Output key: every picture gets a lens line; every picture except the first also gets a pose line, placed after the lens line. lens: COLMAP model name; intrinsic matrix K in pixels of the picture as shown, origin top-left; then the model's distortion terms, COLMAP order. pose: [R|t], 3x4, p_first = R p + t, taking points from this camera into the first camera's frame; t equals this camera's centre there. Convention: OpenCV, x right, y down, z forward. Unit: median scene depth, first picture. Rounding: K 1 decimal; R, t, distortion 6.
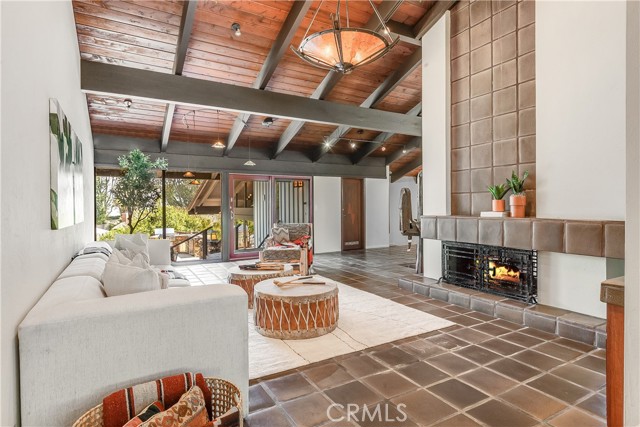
lens RADIAL K [[333.1, 0, 317.6], [0, 333.1, 214.8], [0, 0, 1]] dist [0.016445, -0.003004]
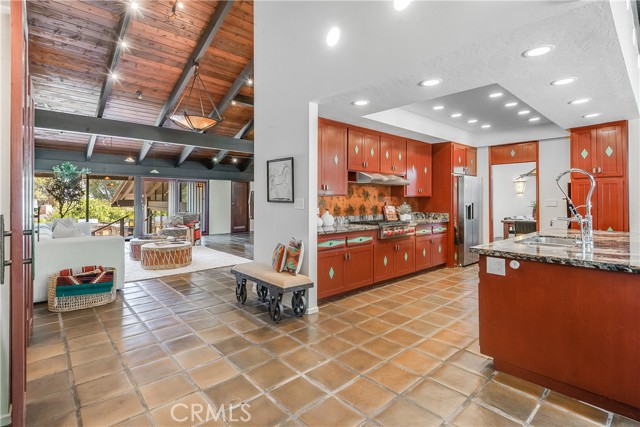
lens RADIAL K [[323.1, 0, 337.2], [0, 323.1, 201.3], [0, 0, 1]] dist [0.001900, -0.005656]
pose [[0.974629, 0.008271, 0.223674, 0.268357], [-0.003364, 0.999745, -0.022309, 0.005694], [-0.223801, 0.020991, 0.974409, -0.574310]]
